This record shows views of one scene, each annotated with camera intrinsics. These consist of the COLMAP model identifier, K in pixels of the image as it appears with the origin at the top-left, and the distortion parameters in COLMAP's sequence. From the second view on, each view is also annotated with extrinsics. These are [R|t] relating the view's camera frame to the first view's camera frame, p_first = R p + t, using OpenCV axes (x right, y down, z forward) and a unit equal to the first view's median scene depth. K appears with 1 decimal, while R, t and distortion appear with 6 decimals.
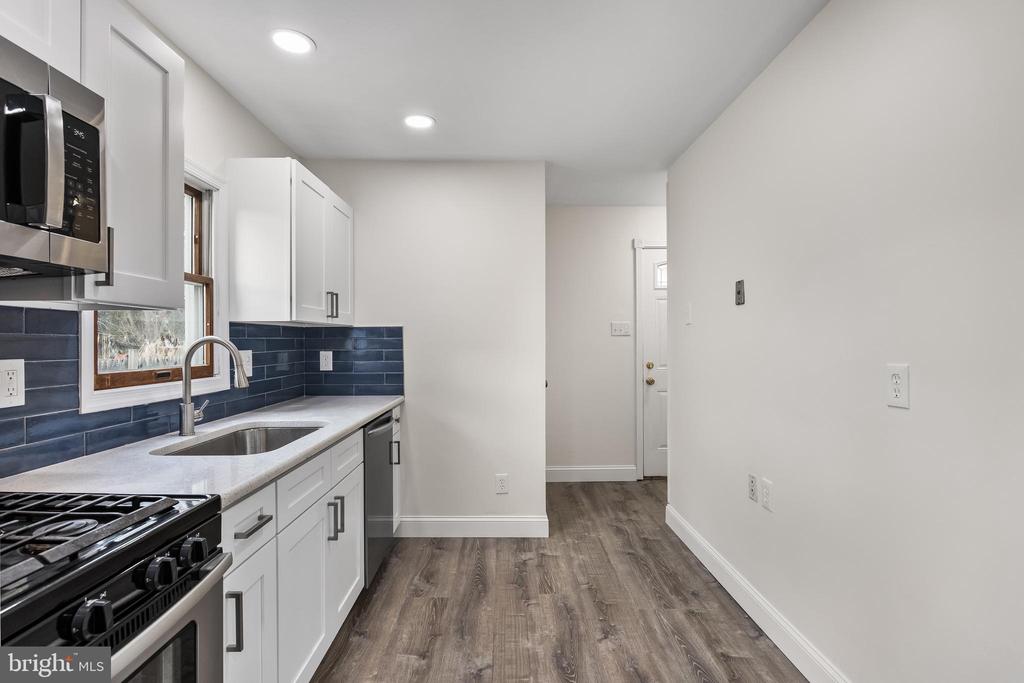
lens RADIAL K [[517.6, 0, 512.0], [0, 517.6, 341.5], [0, 0, 1]] dist [-0.005090, 0.000348]
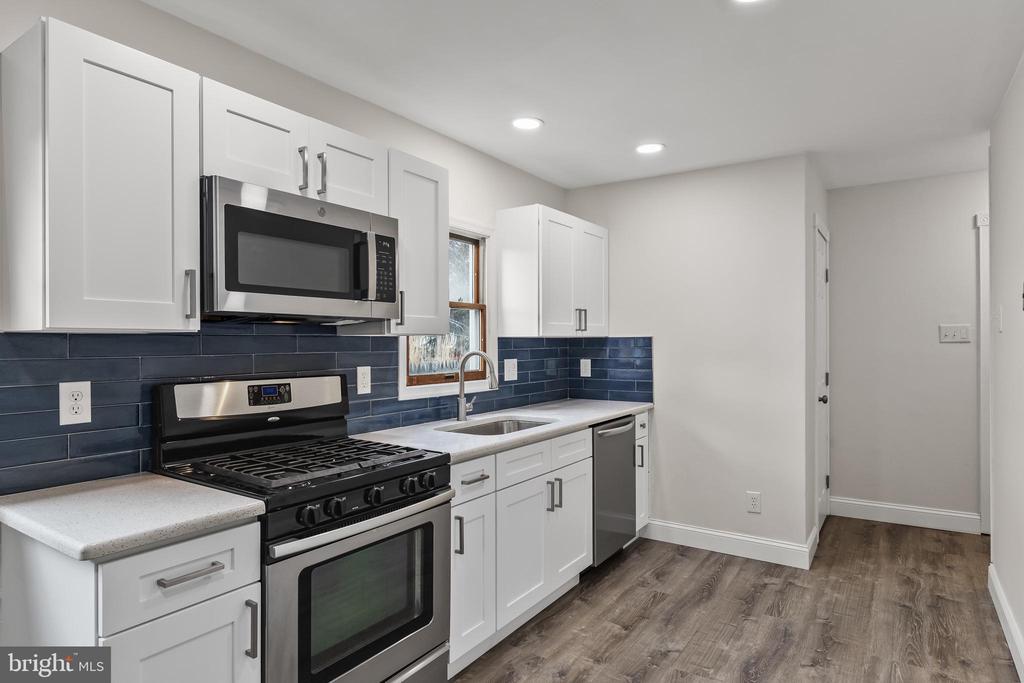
lens RADIAL K [[593.1, 0, 506.8], [0, 593.1, 335.6], [0, 0, 1]] dist [0.012187, 0.000477]
pose [[0.828085, -0.008039, -0.560545, 0.306453], [0.002181, 0.999936, -0.011119, -0.025793], [0.560598, 0.007985, 0.828049, -0.218283]]
